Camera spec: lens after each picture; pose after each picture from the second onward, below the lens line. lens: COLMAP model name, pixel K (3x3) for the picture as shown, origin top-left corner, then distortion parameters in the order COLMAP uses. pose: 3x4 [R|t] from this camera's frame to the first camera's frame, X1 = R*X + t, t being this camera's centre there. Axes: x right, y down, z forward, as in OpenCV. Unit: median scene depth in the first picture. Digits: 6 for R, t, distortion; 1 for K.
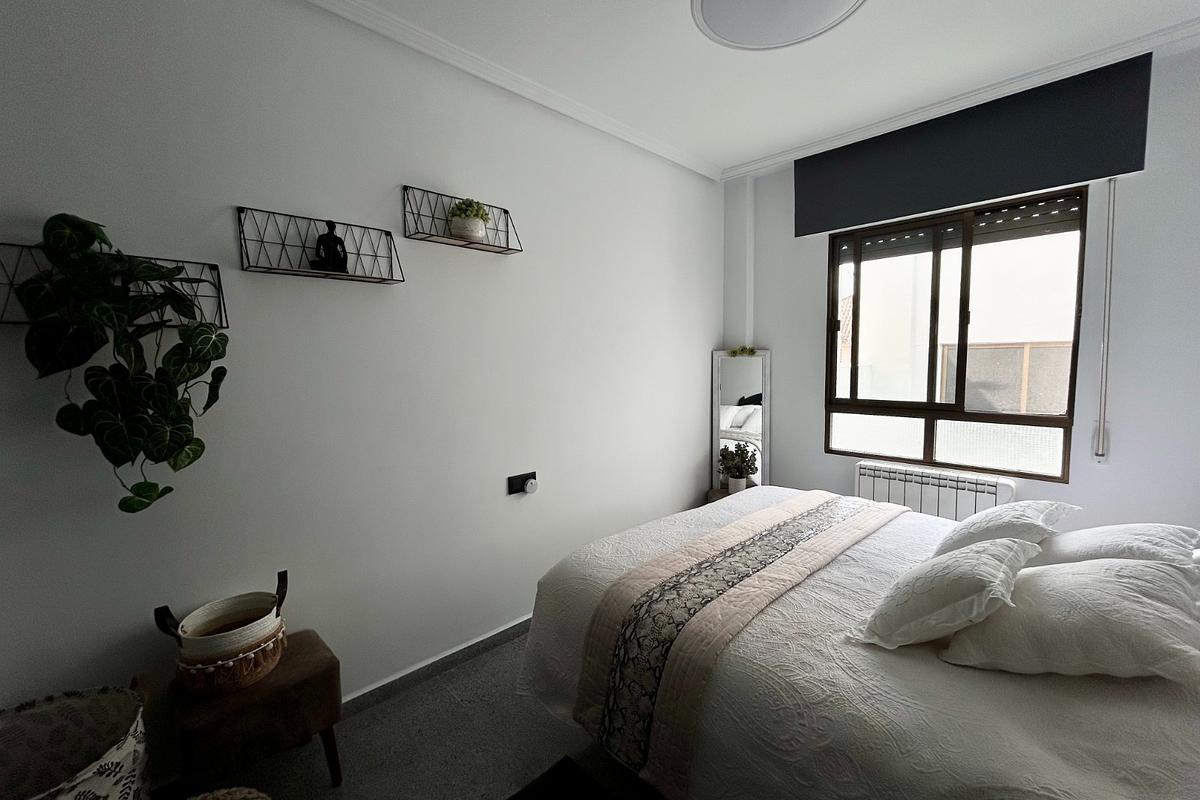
lens RADIAL K [[481.1, 0, 600.0], [0, 481.1, 400.0], [0, 0, 1]] dist [-0.000651, 0.000010]
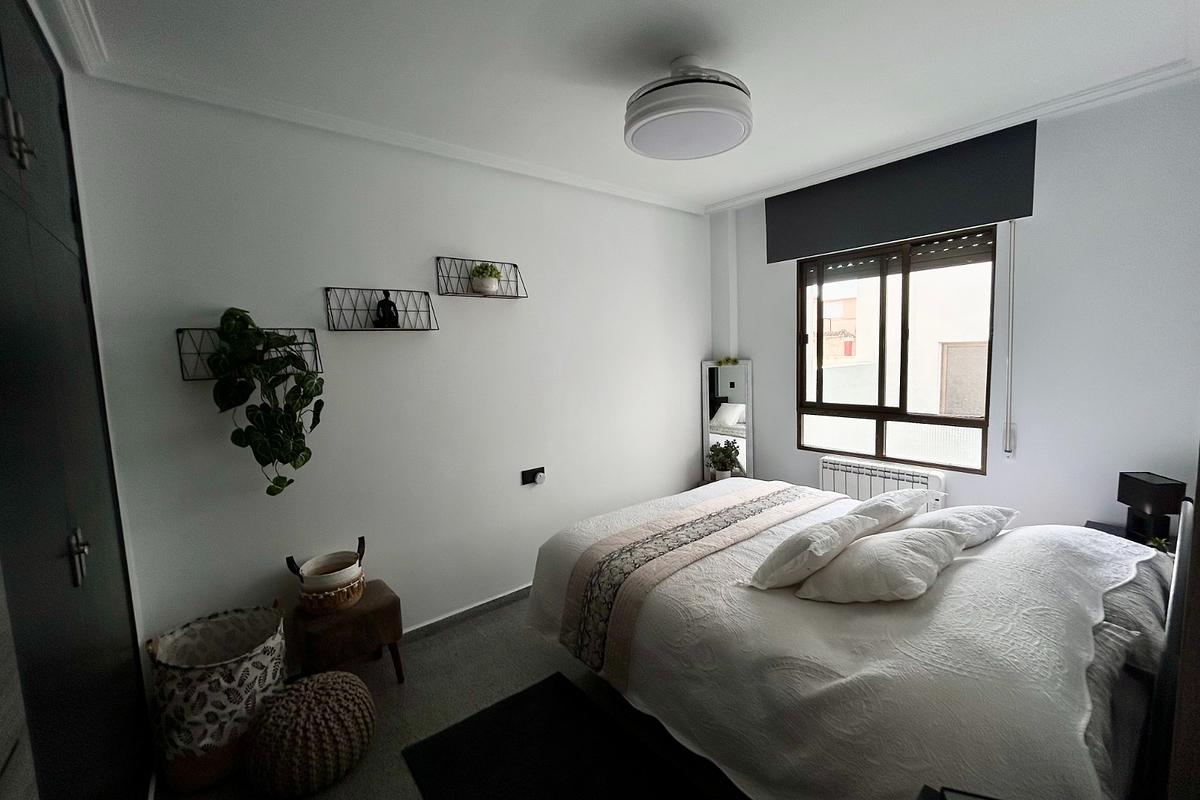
lens RADIAL K [[481.1, 0, 600.0], [0, 481.1, 400.0], [0, 0, 1]] dist [-0.000651, 0.000010]
pose [[0.996321, -0.015536, -0.084284, 0.180201], [0.016990, 0.999719, 0.016561, -0.067000], [0.084003, -0.017932, 0.996304, -0.363825]]
